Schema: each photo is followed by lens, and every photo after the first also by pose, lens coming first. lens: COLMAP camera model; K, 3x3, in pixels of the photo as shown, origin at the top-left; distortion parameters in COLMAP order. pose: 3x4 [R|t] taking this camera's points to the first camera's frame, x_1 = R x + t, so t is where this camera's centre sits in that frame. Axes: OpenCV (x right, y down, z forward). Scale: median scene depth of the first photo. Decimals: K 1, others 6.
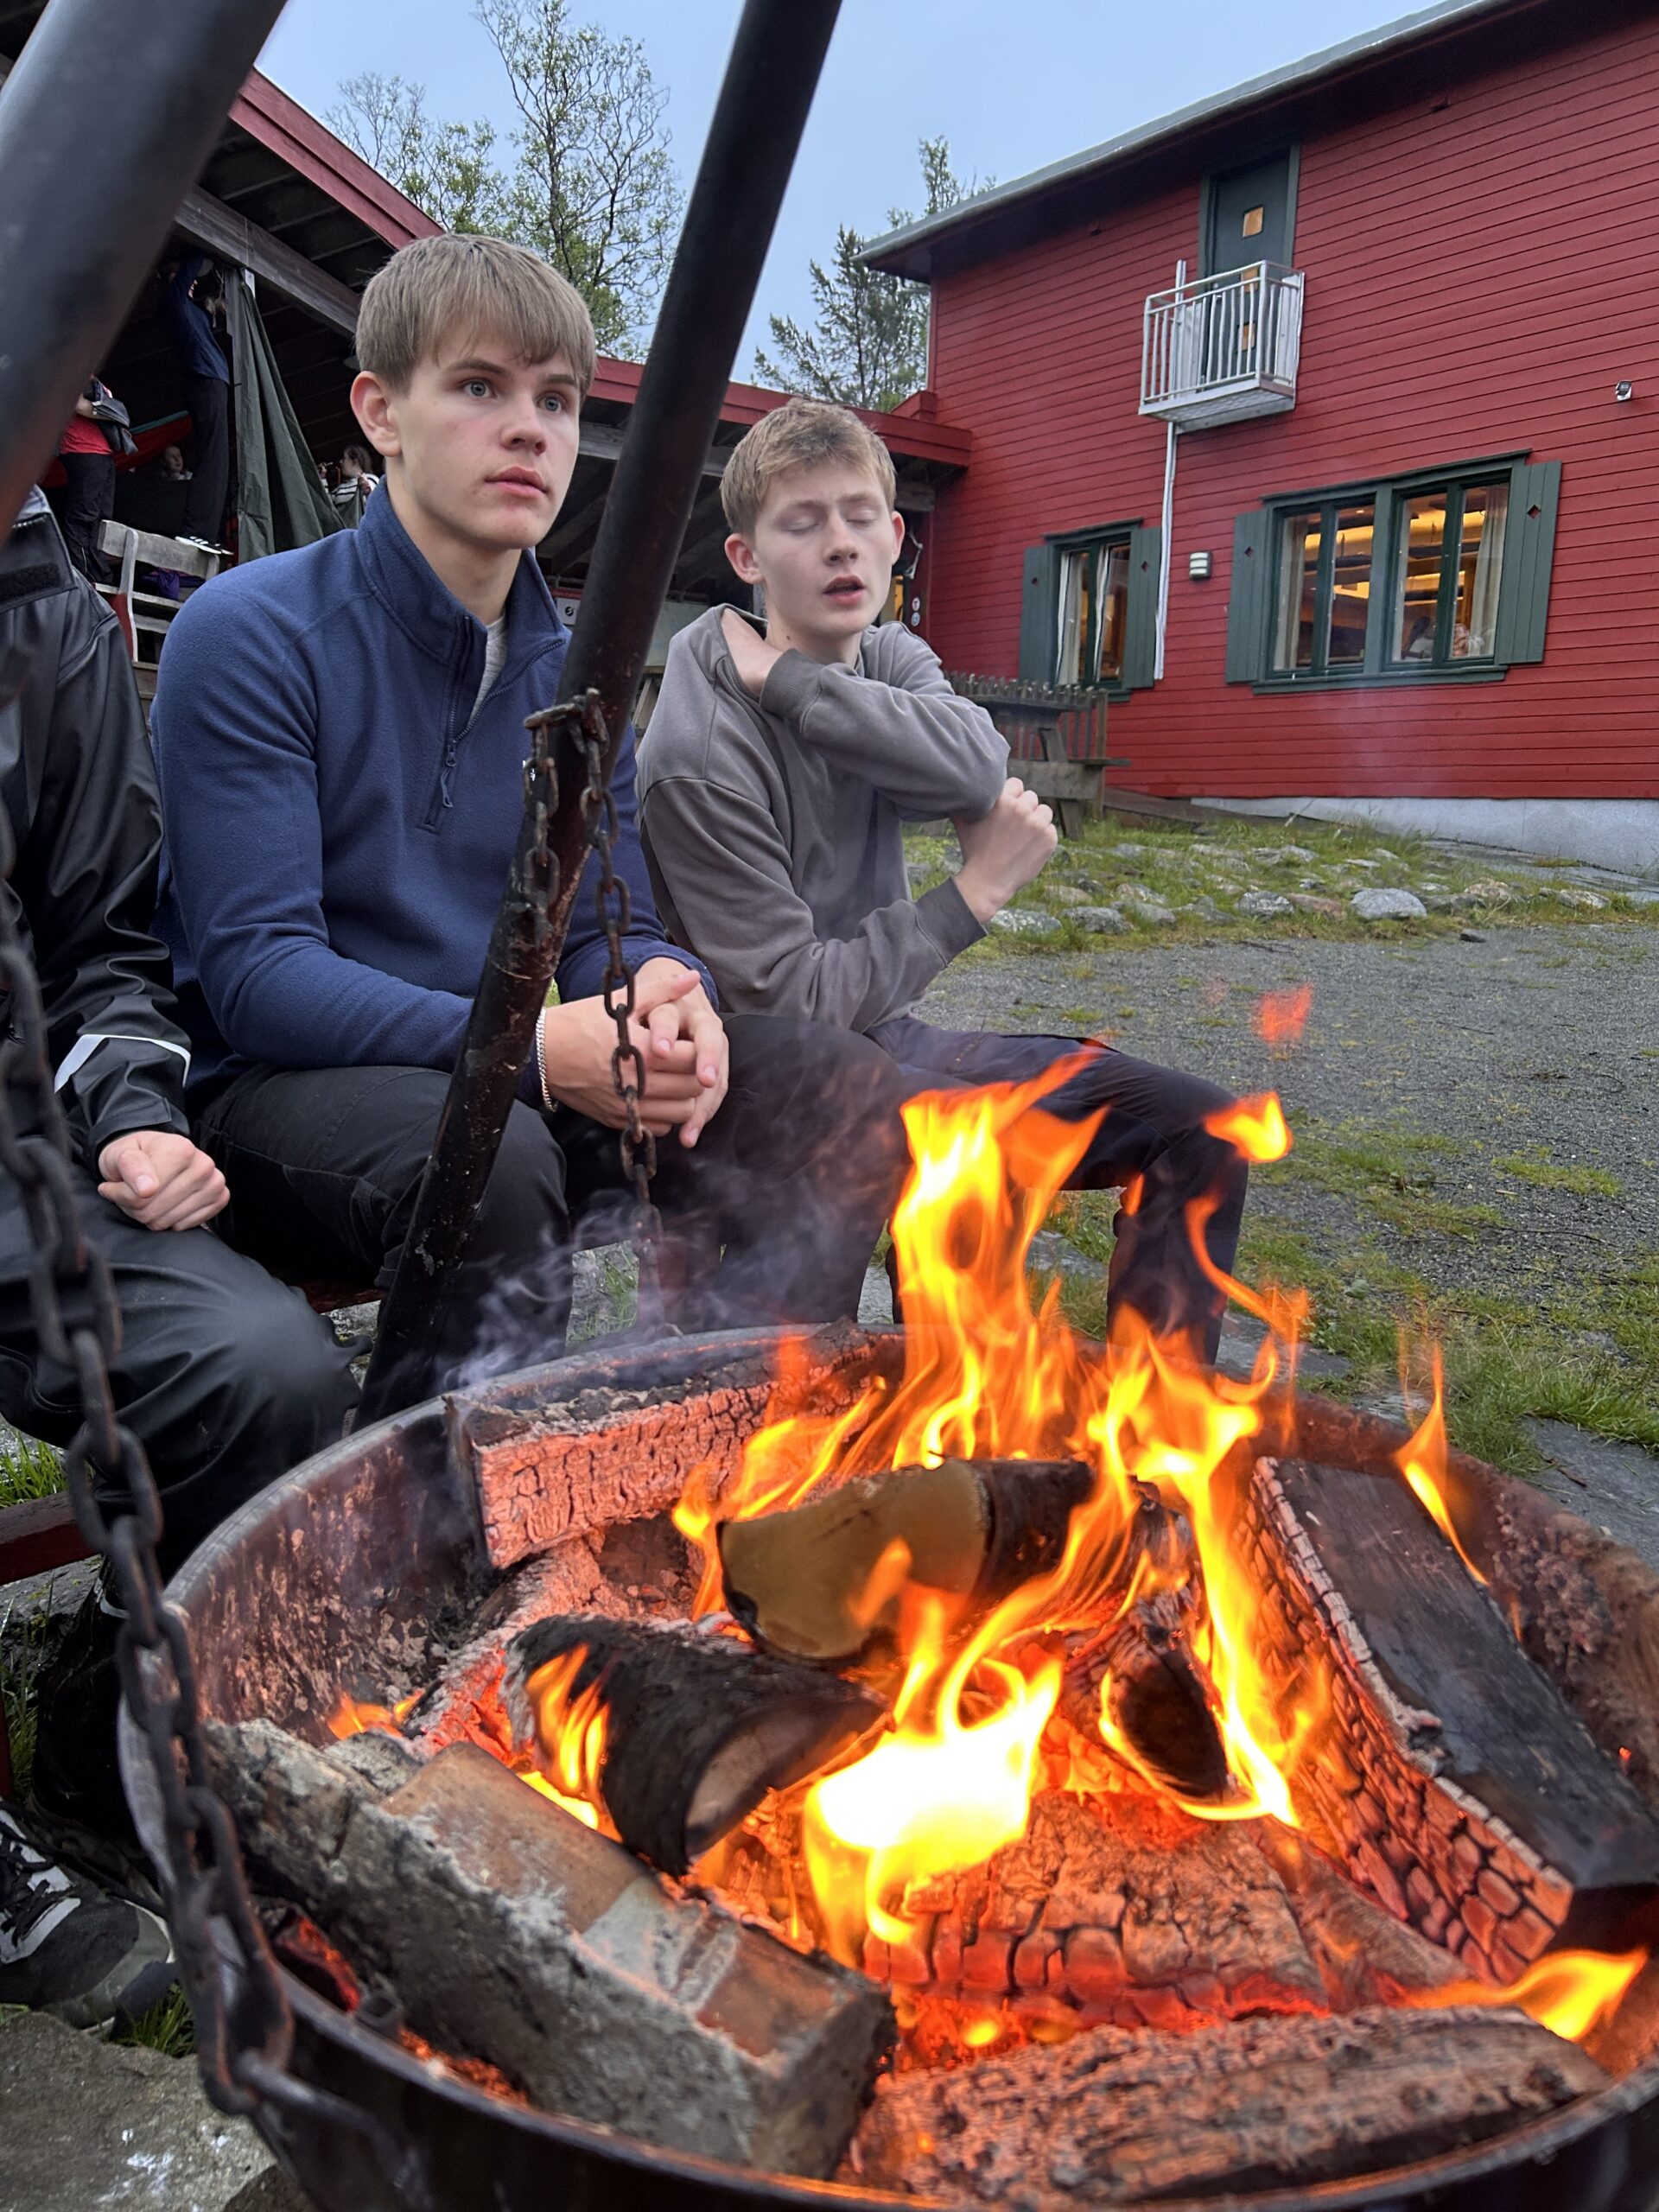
lens RADIAL K [[1705.1, 0, 839.7], [0, 1705.1, 1095.7], [0, 0, 1]] dist [0.054401, -0.047861]
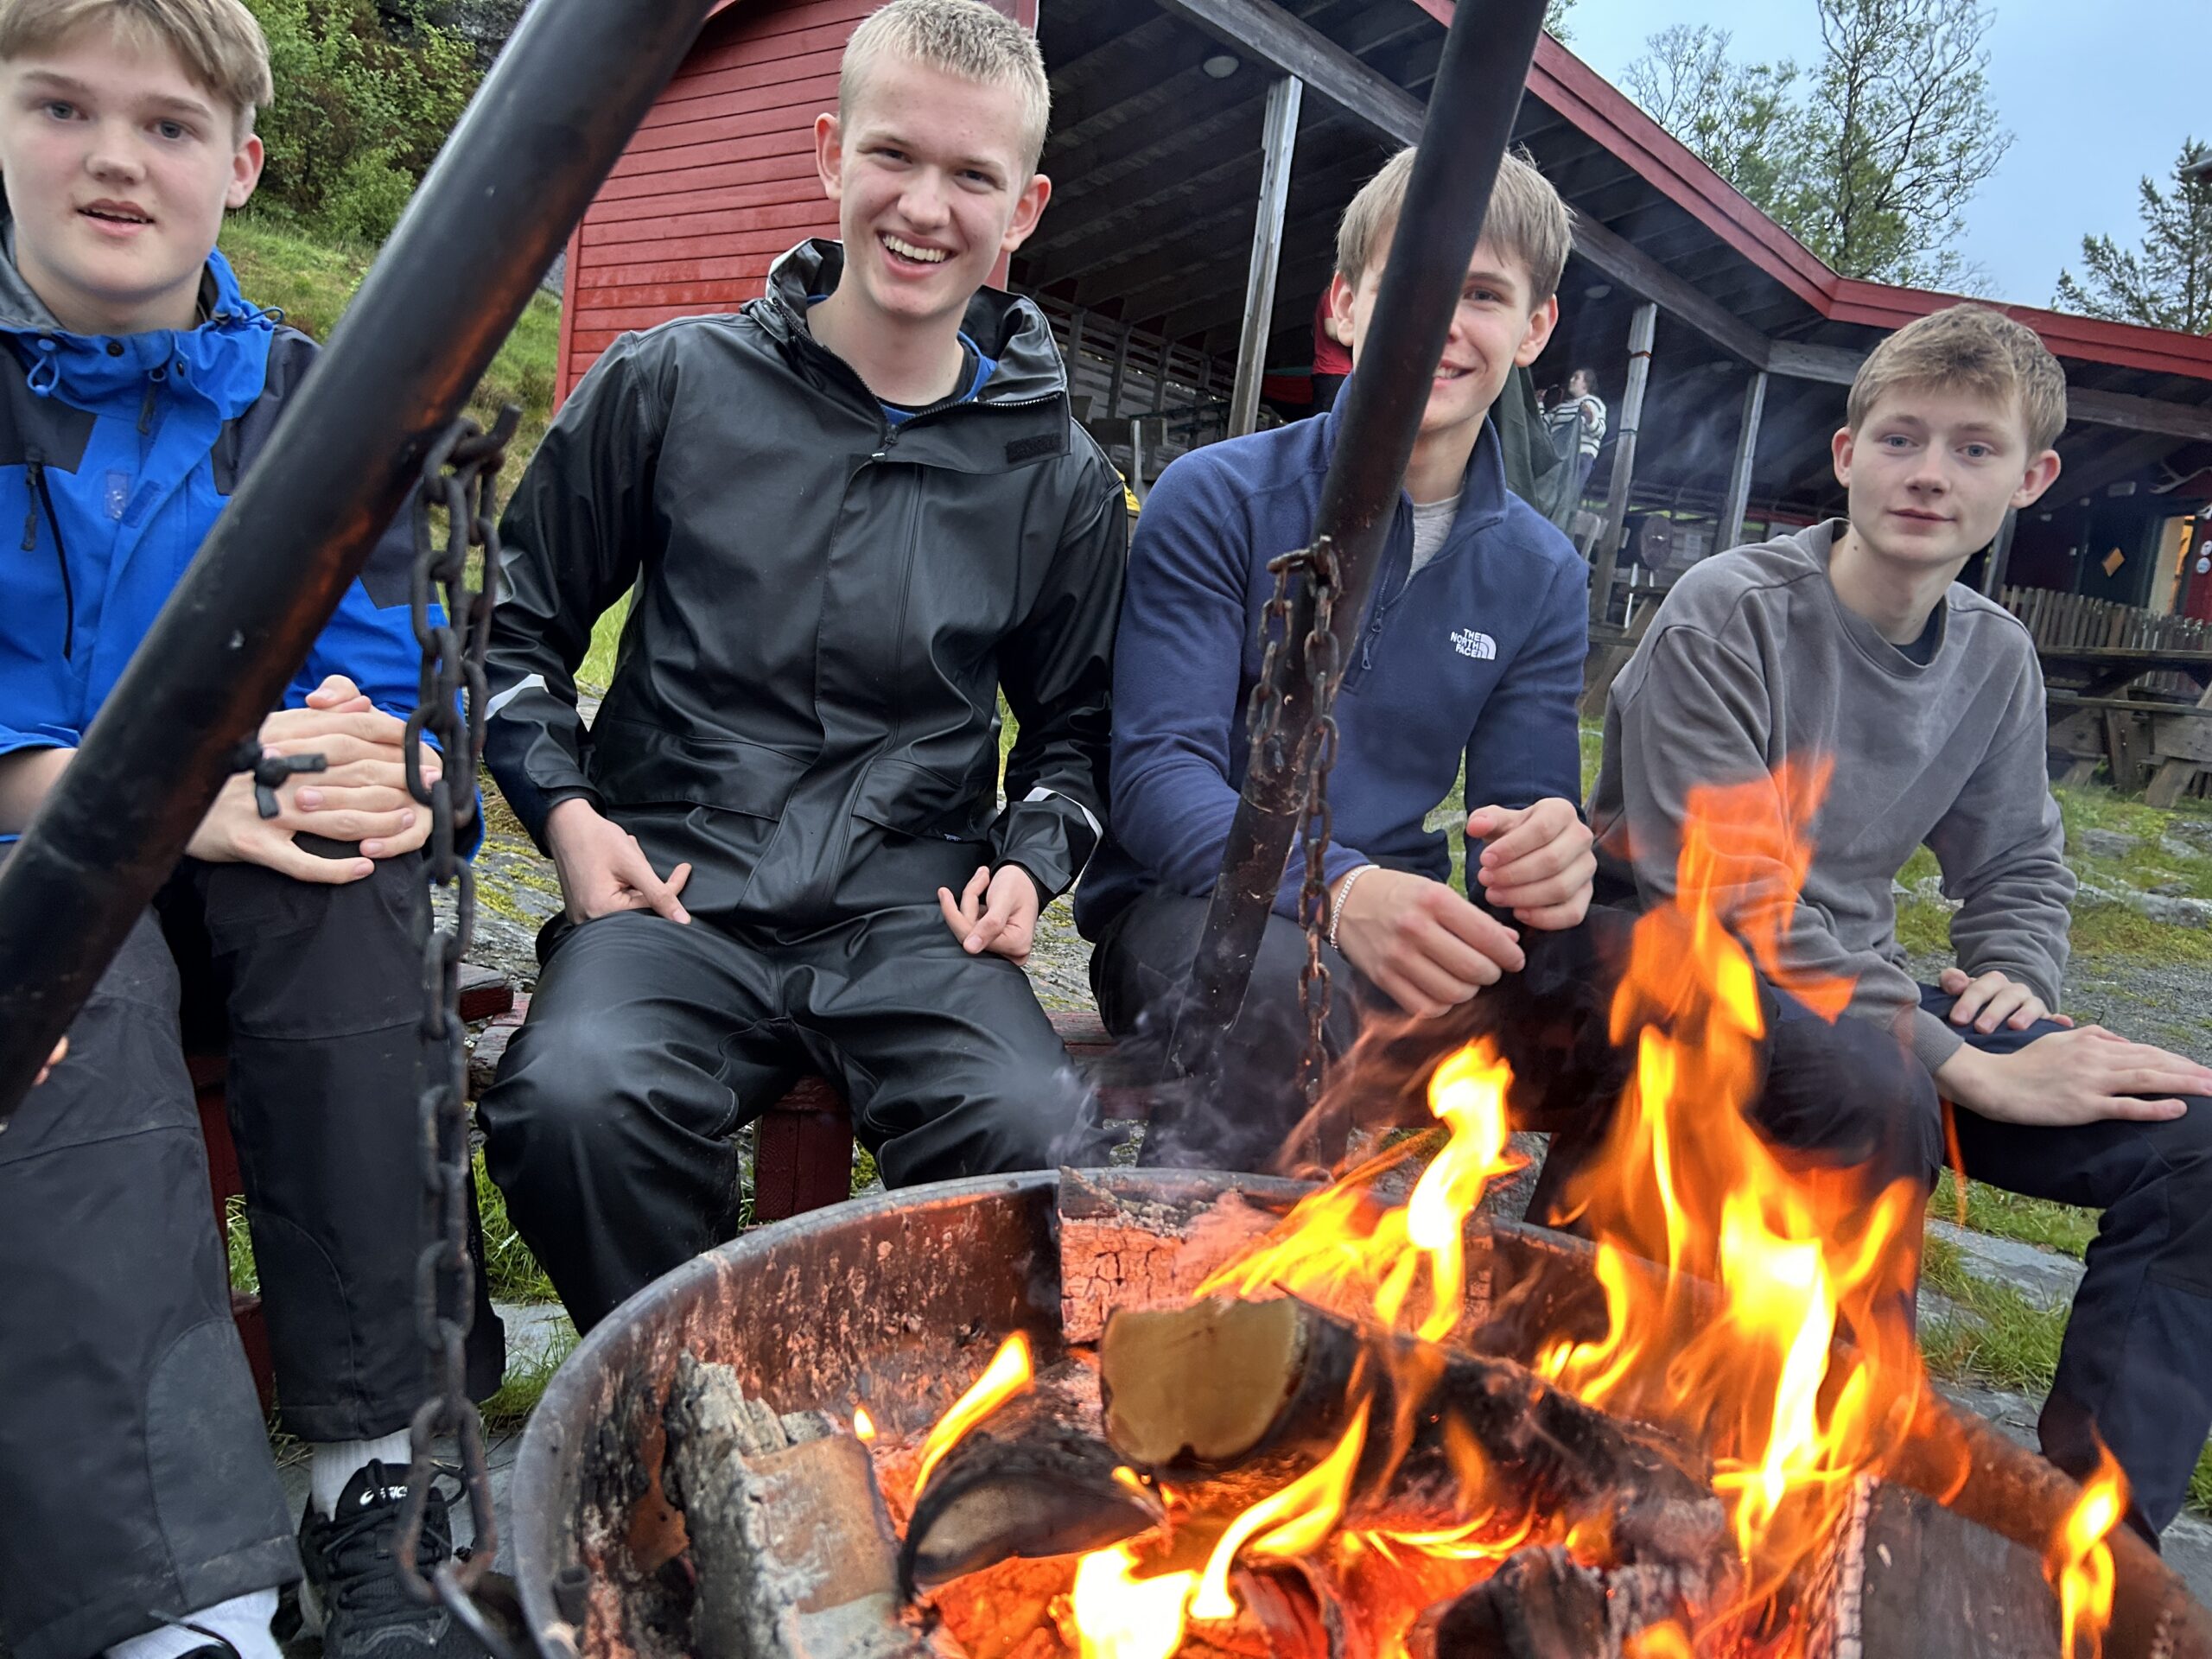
lens RADIAL K [[1705.1, 0, 1113.7], [0, 1705.1, 829.7], [0, 0, 1]] dist [0.054401, -0.047861]
pose [[0.864537, 0.141164, -0.482336, 0.293568], [-0.188672, 0.980707, -0.051154, 0.017220], [0.465809, 0.135228, 0.874491, 0.055117]]
